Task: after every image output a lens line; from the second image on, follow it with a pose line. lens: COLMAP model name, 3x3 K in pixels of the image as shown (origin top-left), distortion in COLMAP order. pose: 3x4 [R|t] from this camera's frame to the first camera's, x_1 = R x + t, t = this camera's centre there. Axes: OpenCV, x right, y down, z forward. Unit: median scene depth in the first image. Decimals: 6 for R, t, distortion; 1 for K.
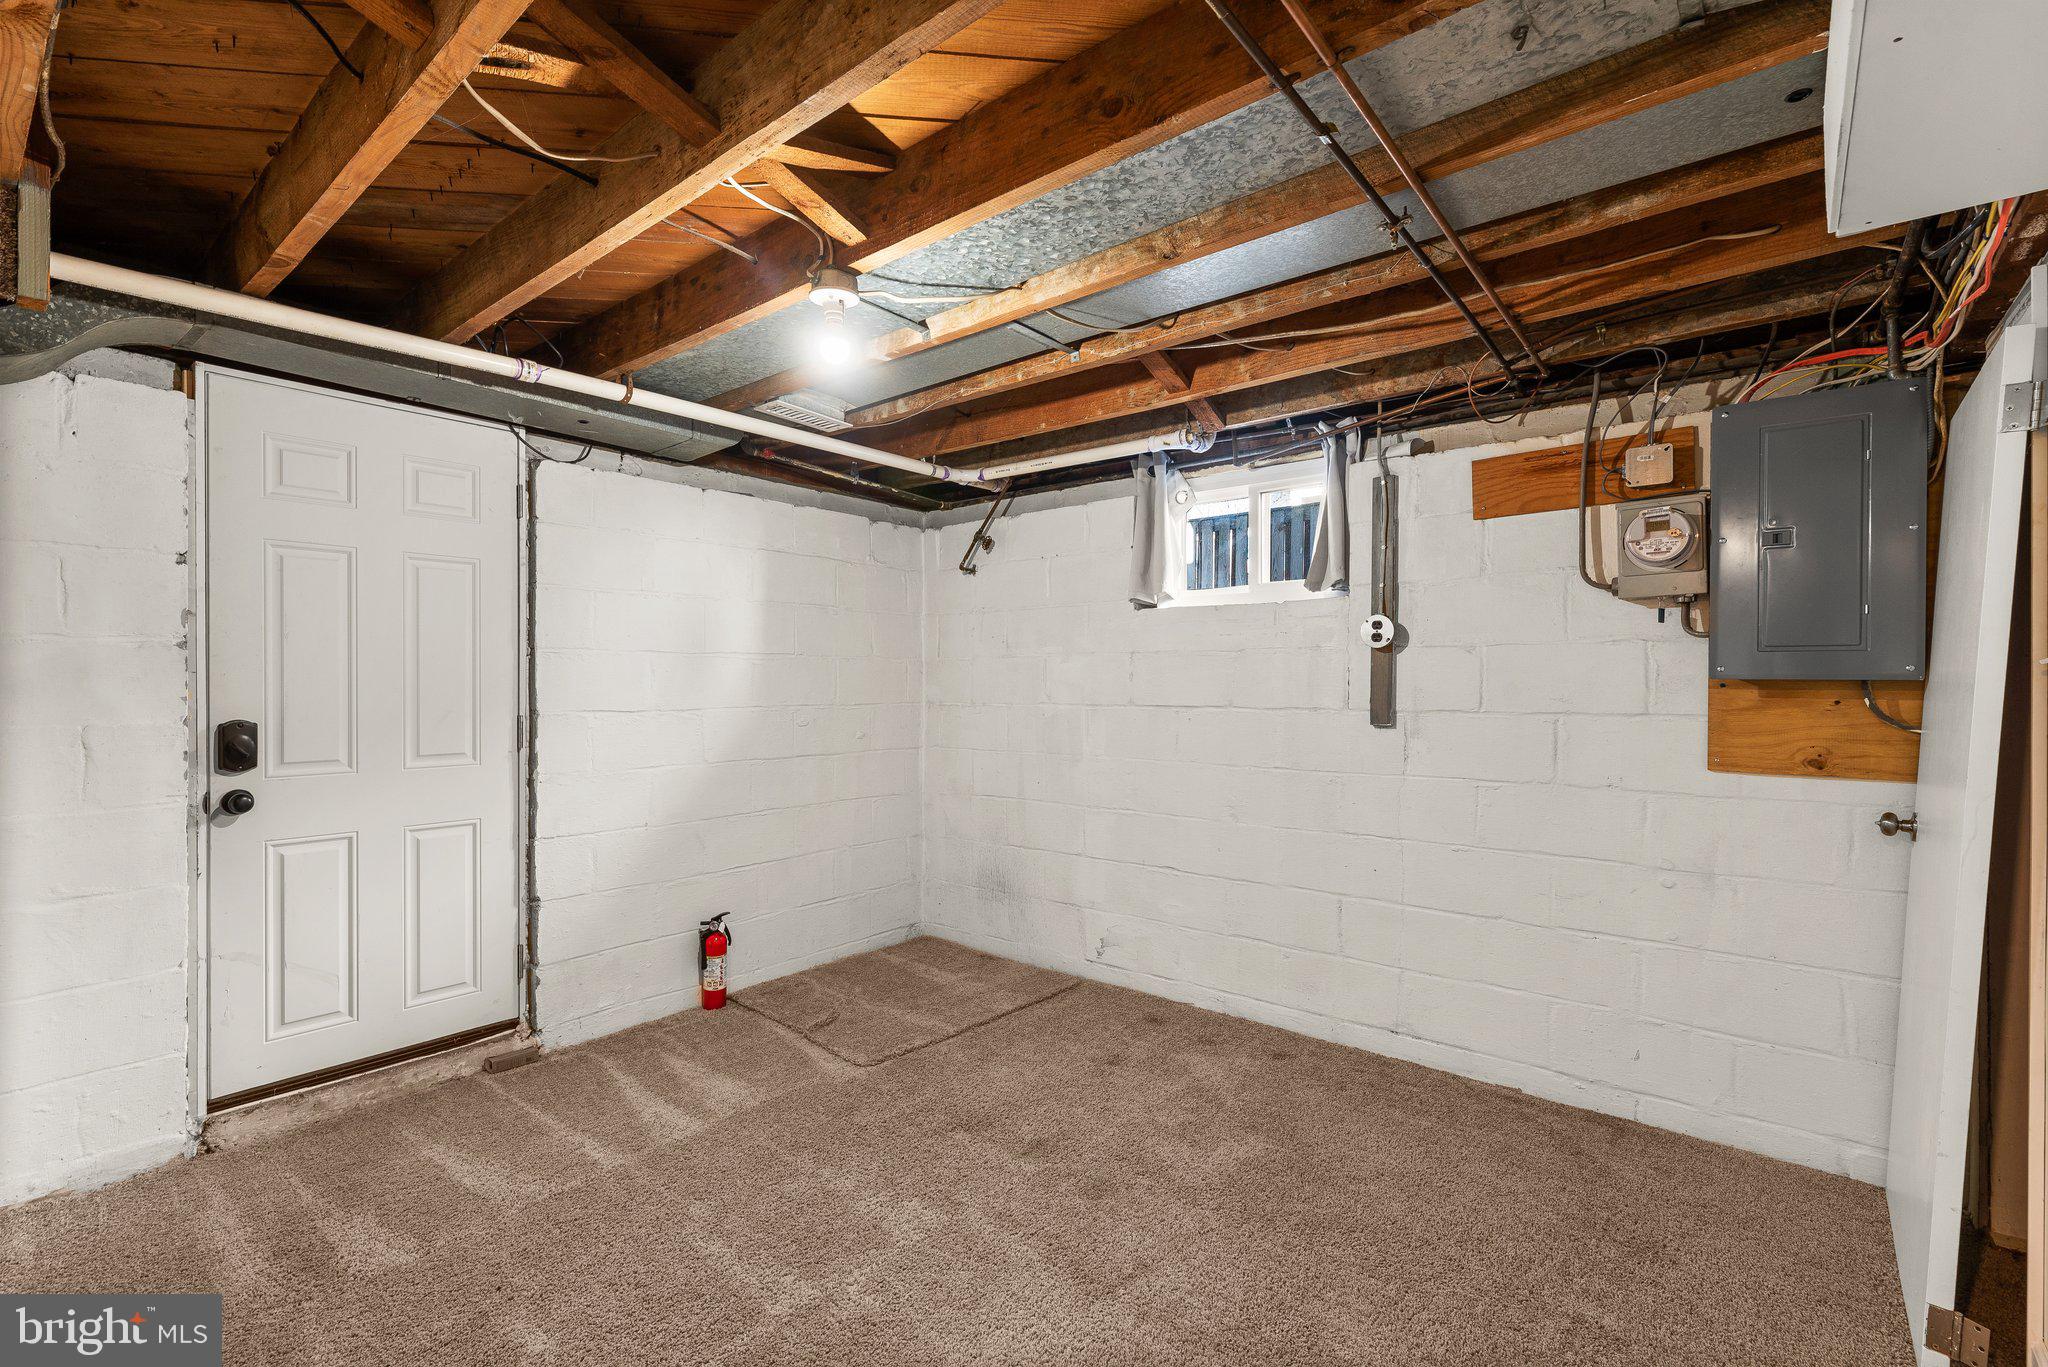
lens RADIAL K [[922.7, 0, 1024.0], [0, 922.7, 683.5], [0, 0, 1]] dist [0.002742, -0.000259]
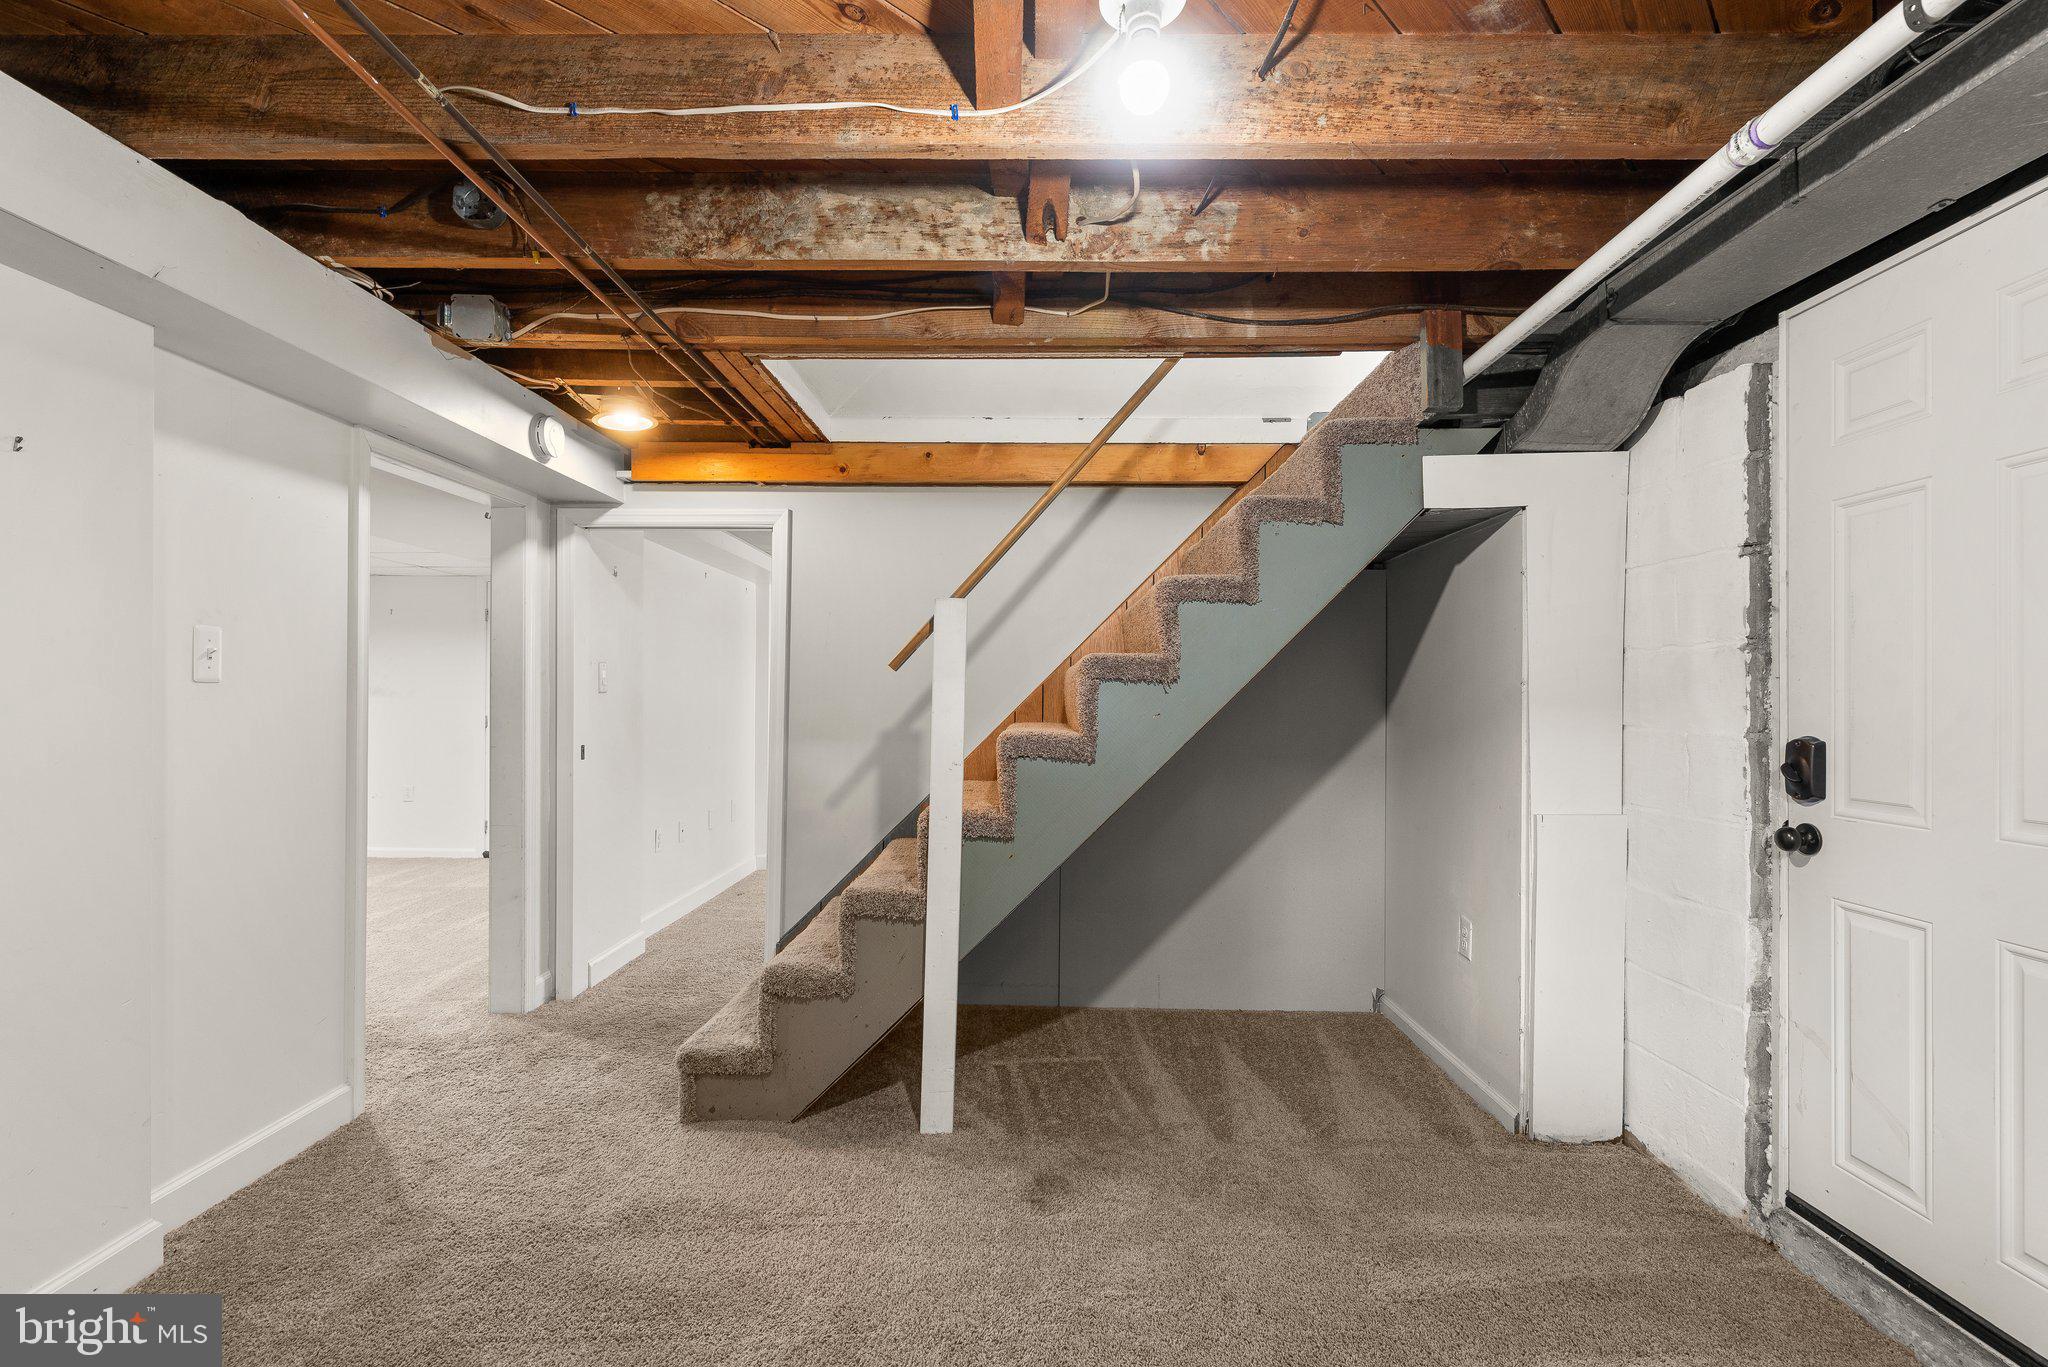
lens RADIAL K [[922.7, 0, 1024.0], [0, 922.7, 683.5], [0, 0, 1]] dist [0.002742, -0.000259]
pose [[-0.780859, -0.007731, -0.624659, 0.182240], [-0.006177, 0.999970, -0.004655, 0.001484], [0.624676, 0.000224, -0.780884, 1.208594]]
